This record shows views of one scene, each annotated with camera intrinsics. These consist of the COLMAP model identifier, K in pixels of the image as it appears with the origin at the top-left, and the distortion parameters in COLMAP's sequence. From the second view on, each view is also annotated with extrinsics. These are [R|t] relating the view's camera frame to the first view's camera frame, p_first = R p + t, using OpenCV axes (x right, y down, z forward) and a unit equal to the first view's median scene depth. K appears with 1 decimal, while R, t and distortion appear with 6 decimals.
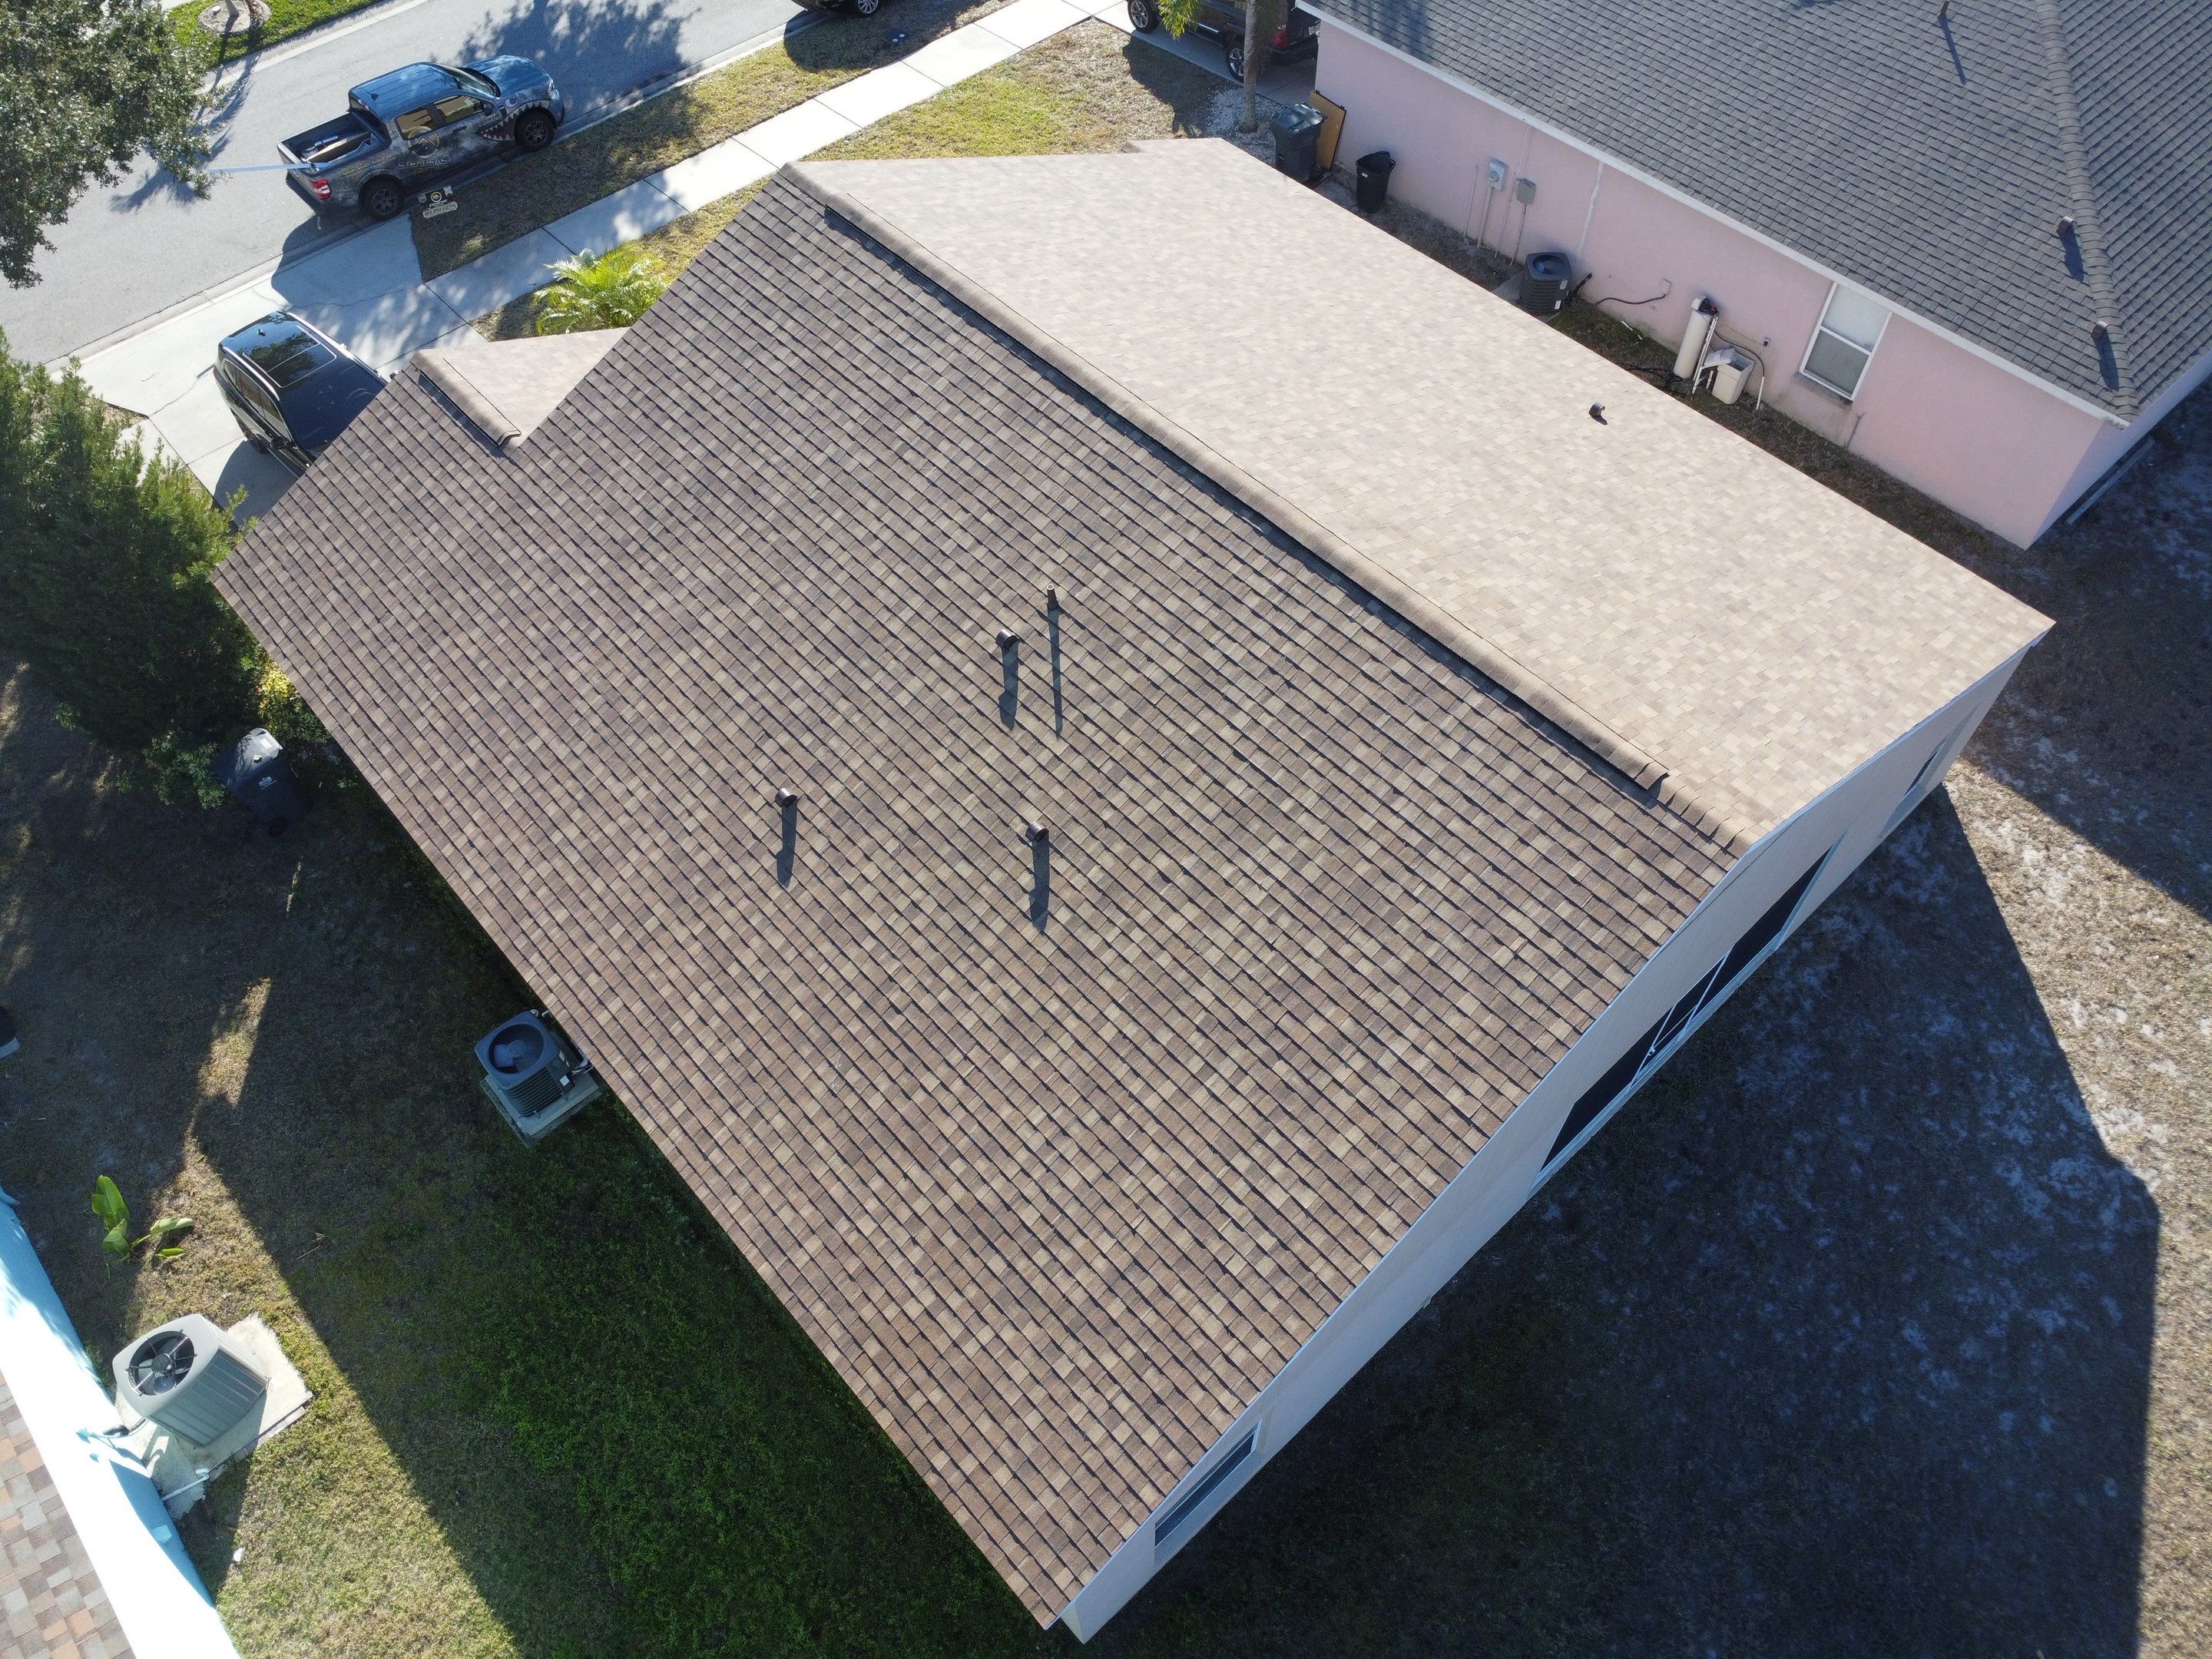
lens RADIAL K [[1592.8, 0, 1097.3], [0, 1592.8, 823.6], [0, 0, 1]] dist [-0.024479, -0.012752]
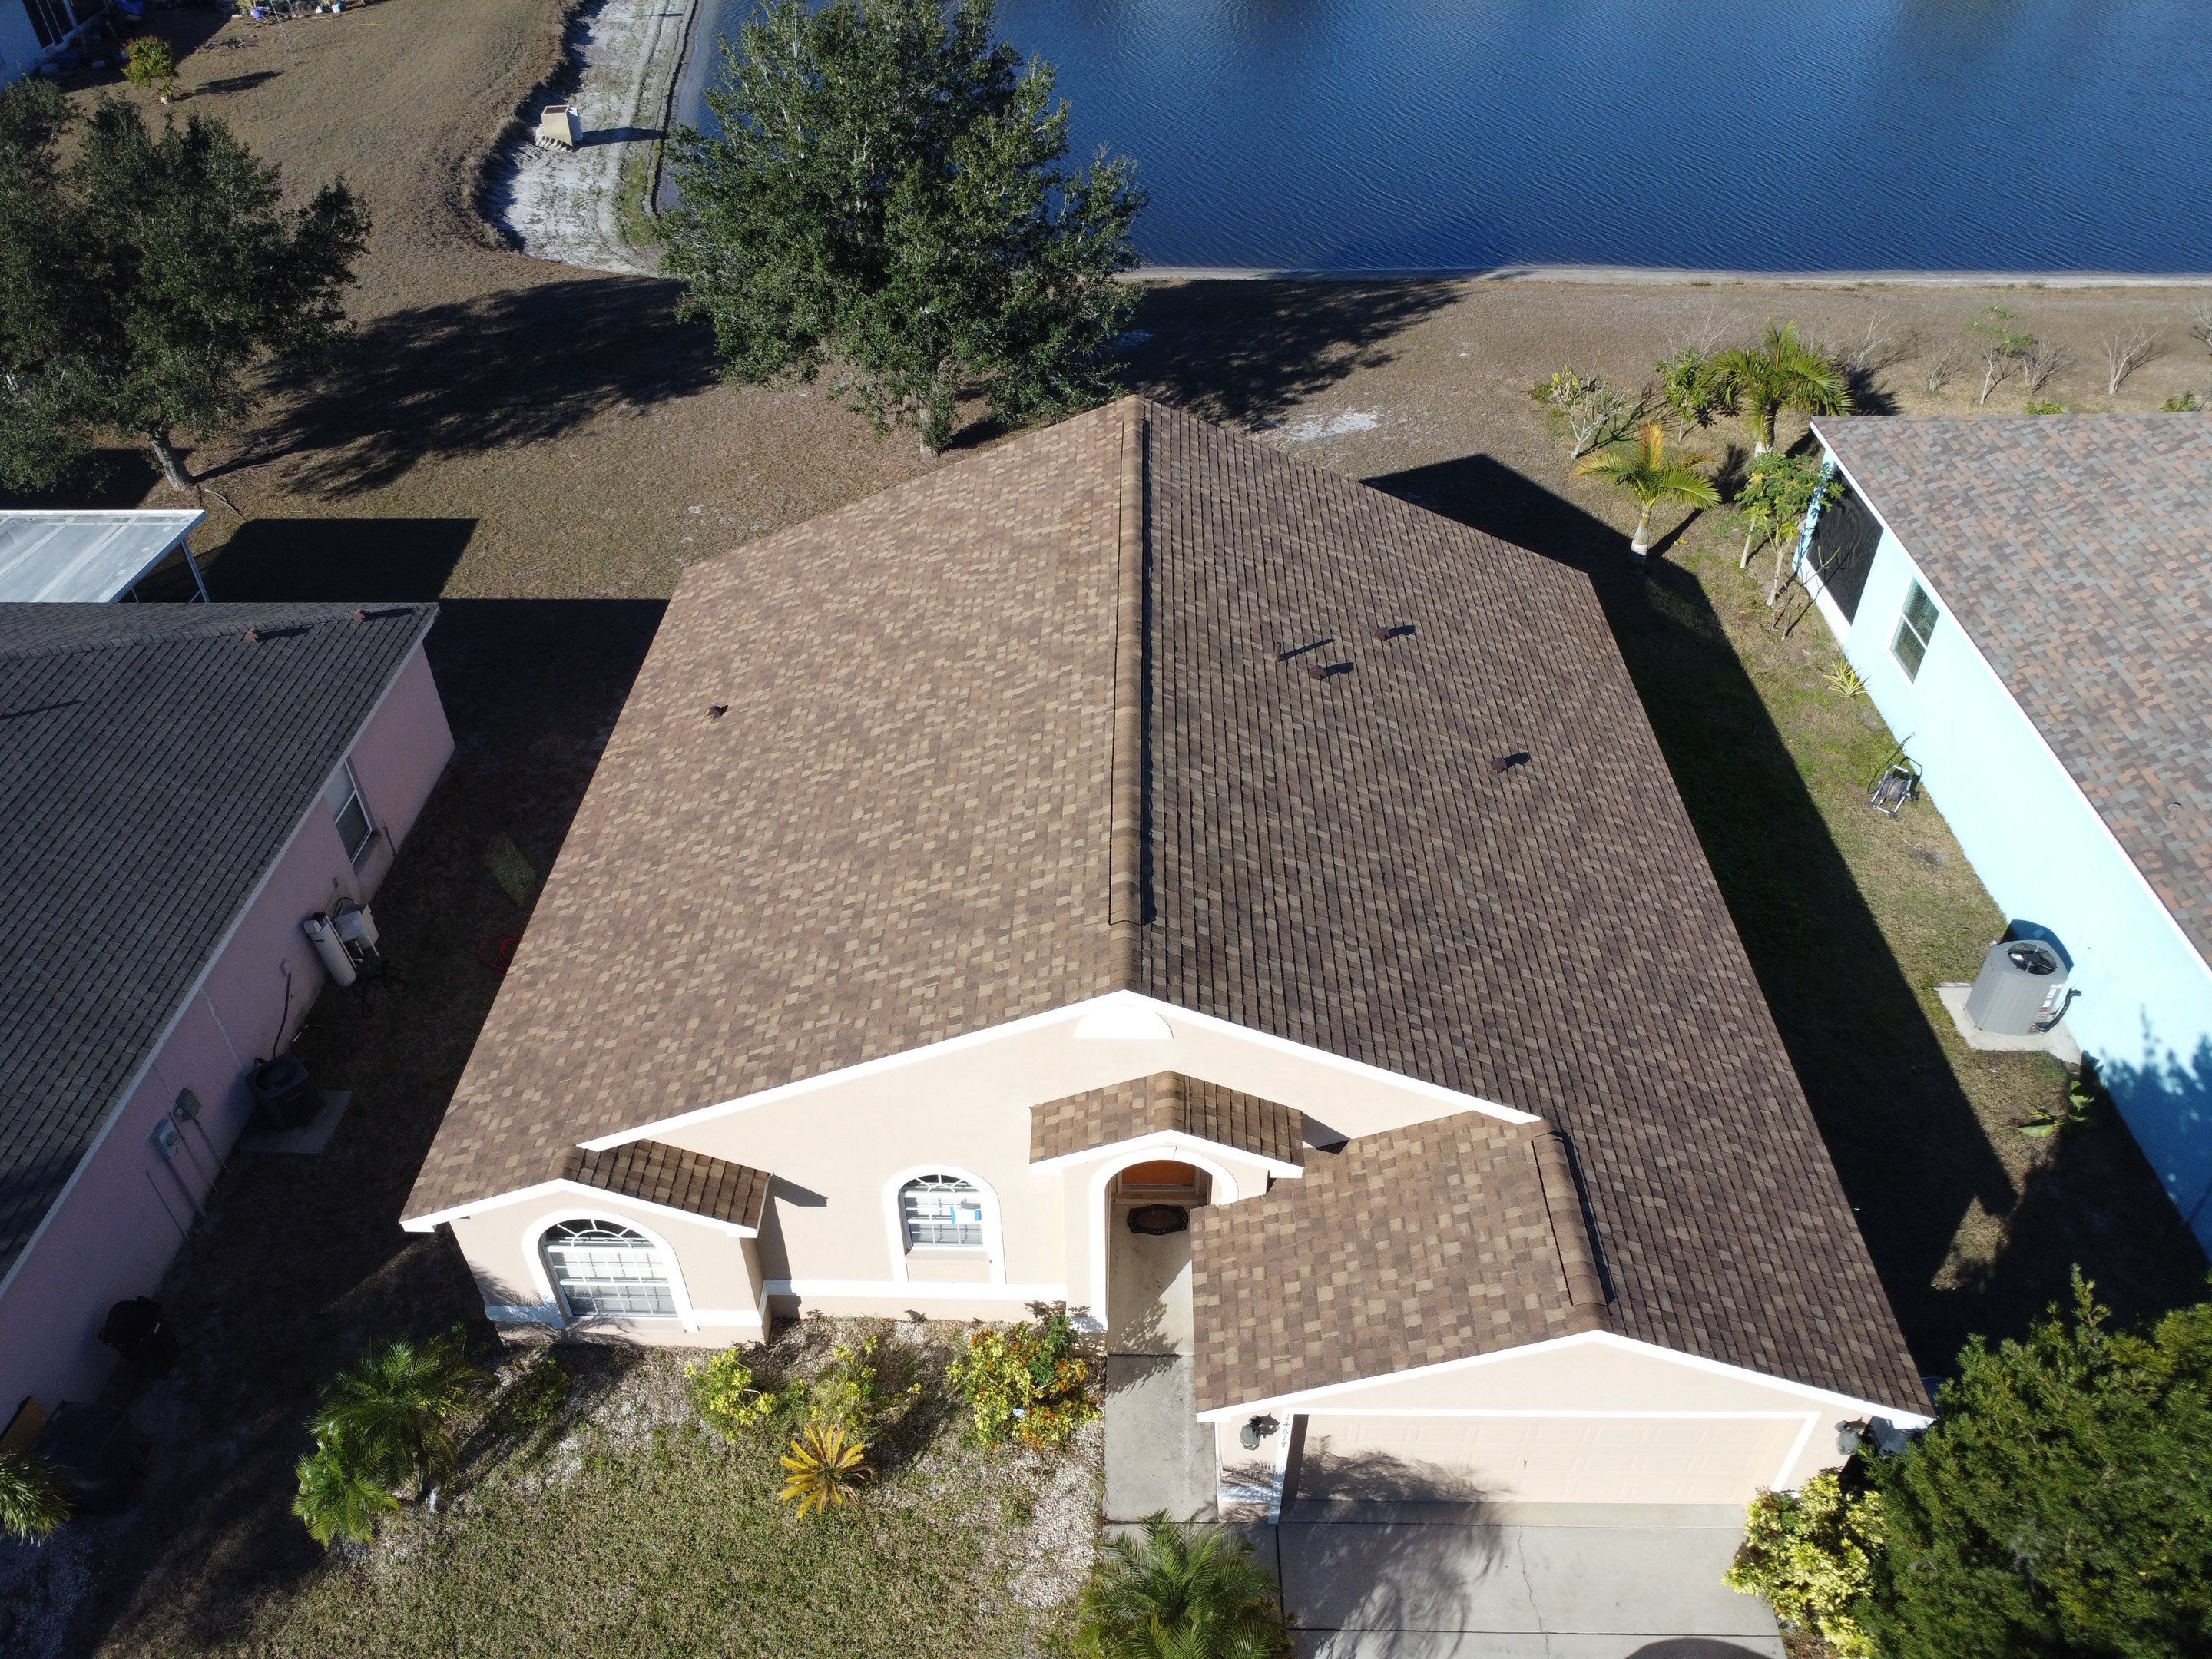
lens RADIAL K [[1592.8, 0, 1096.4], [0, 1592.8, 830.9], [0, 0, 1]] dist [-0.024479, -0.012752]
pose [[-0.724915, -0.411183, 0.552655, -0.694677], [0.578949, 0.071044, 0.812263, -1.261274], [-0.373251, 0.908780, 0.186553, 0.908149]]
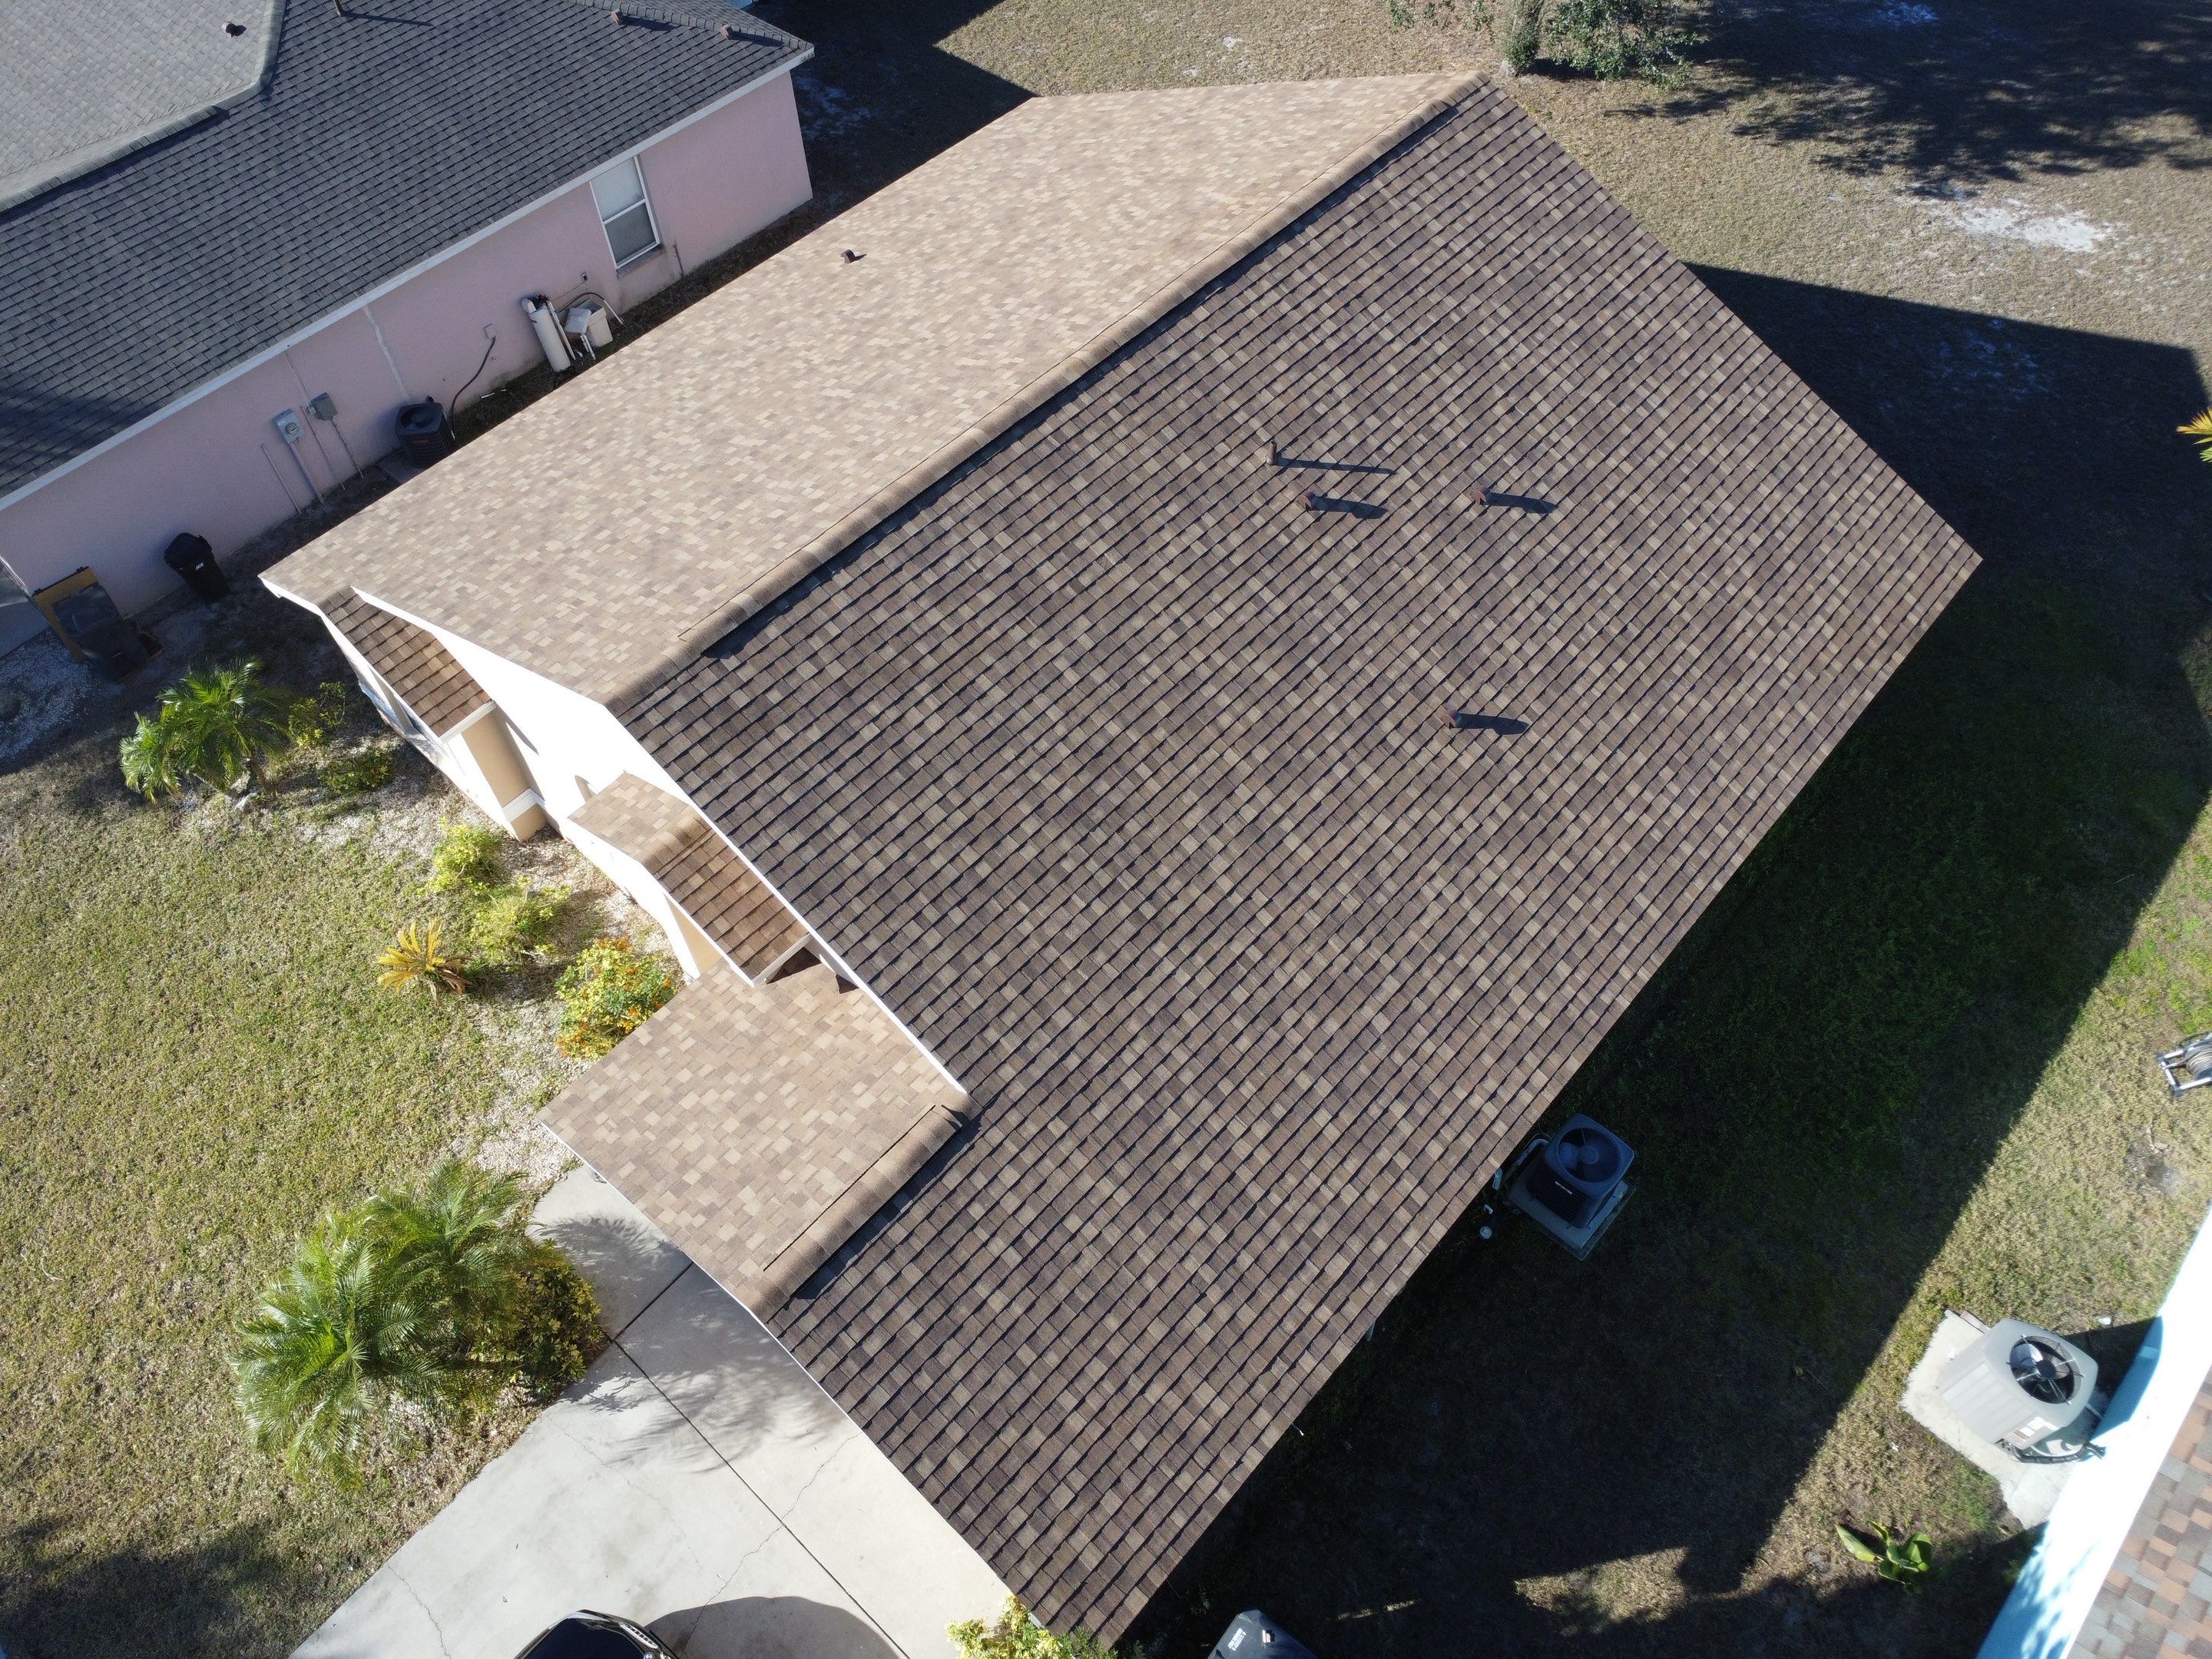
lens RADIAL K [[1592.8, 0, 1095.1], [0, 1592.8, 827.2], [0, 0, 1]] dist [-0.024479, -0.012752]
pose [[-0.100470, -0.792597, 0.601411, -0.818266], [0.828350, 0.268198, 0.491839, -0.667507], [-0.551127, 0.547594, 0.629602, 0.515321]]
